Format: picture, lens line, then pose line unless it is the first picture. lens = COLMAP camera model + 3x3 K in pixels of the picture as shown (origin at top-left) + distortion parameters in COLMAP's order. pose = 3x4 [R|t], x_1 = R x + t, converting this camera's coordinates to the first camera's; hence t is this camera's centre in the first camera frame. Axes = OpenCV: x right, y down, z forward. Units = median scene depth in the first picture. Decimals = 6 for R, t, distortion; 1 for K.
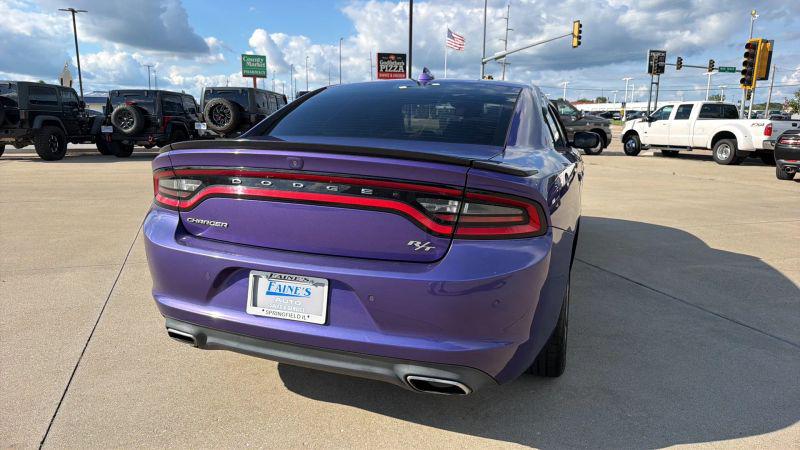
lens RADIAL K [[538.7, 0, 395.9], [0, 538.7, 221.9], [0, 0, 1]] dist [0.058142, -0.067073]
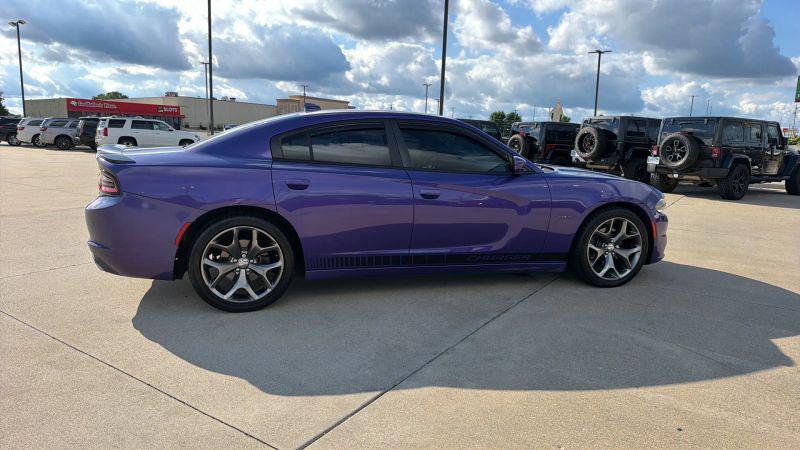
lens RADIAL K [[539.8, 0, 390.2], [0, 539.8, 246.4], [0, 0, 1]] dist [0.053725, -0.064378]
pose [[0.581206, 0.159780, -0.797916, 0.091113], [-0.169238, 0.982828, 0.073535, -0.003827], [0.795963, 0.092299, 0.598267, 0.024879]]
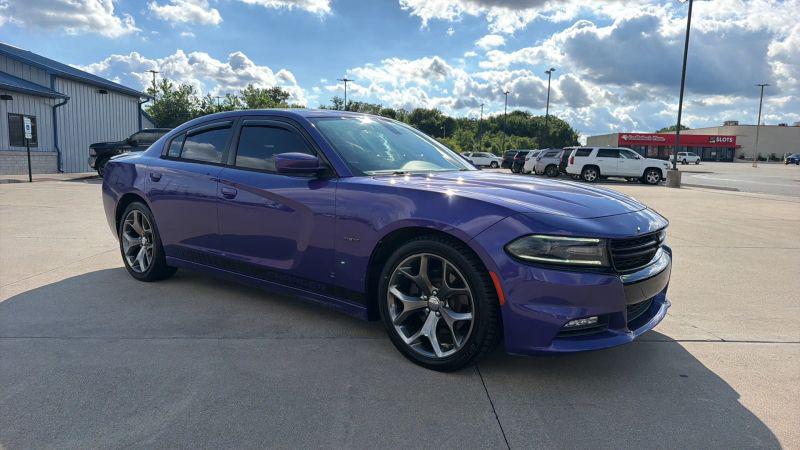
lens RADIAL K [[544.2, 0, 390.6], [0, 544.2, 226.1], [0, 0, 1]] dist [0.067866, -0.086430]
pose [[-0.338247, 0.095533, -0.936196, 0.093379], [-0.200750, 0.964609, 0.170963, -0.020399], [0.919396, 0.245769, -0.307098, 0.126371]]
